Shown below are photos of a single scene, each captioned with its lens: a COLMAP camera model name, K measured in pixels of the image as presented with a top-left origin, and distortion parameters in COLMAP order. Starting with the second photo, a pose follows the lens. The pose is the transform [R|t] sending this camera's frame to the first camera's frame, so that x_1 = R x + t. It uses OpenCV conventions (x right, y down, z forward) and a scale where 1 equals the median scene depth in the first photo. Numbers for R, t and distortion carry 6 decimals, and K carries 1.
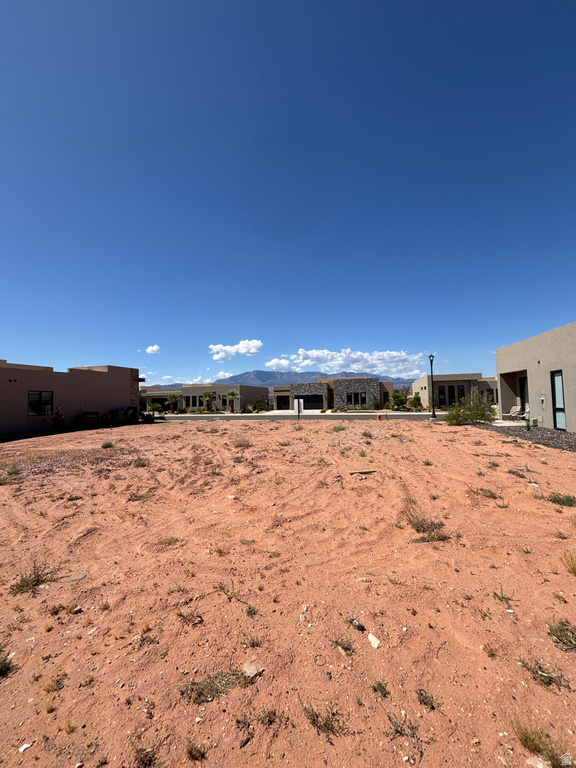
lens RADIAL K [[302.3, 0, 288.0], [0, 302.3, 384.0], [0, 0, 1]] dist [0.000359, 0.000014]
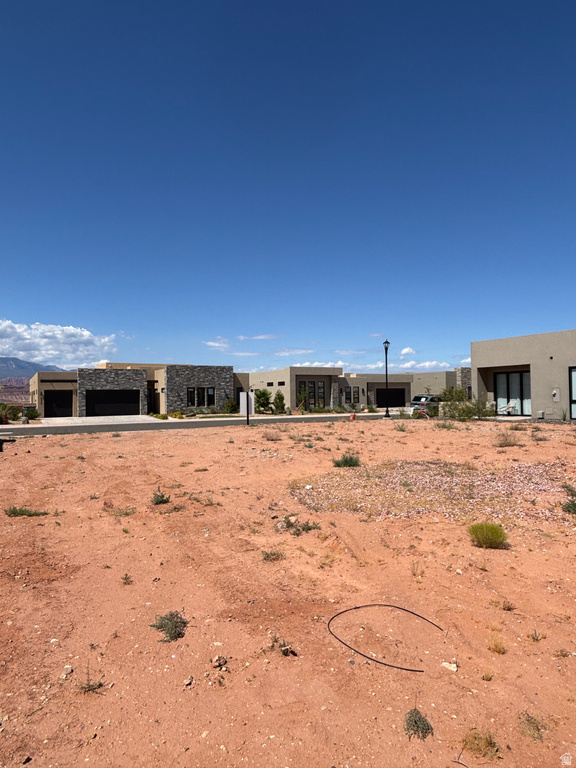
lens RADIAL K [[470.1, 0, 288.0], [0, 470.1, 384.0], [0, 0, 1]] dist [-0.002996, -0.000712]
pose [[0.713822, 0.029746, 0.699695, -0.360411], [-0.034846, 0.999369, -0.006937, 0.023327], [-0.699460, -0.019430, 0.714408, 0.171255]]
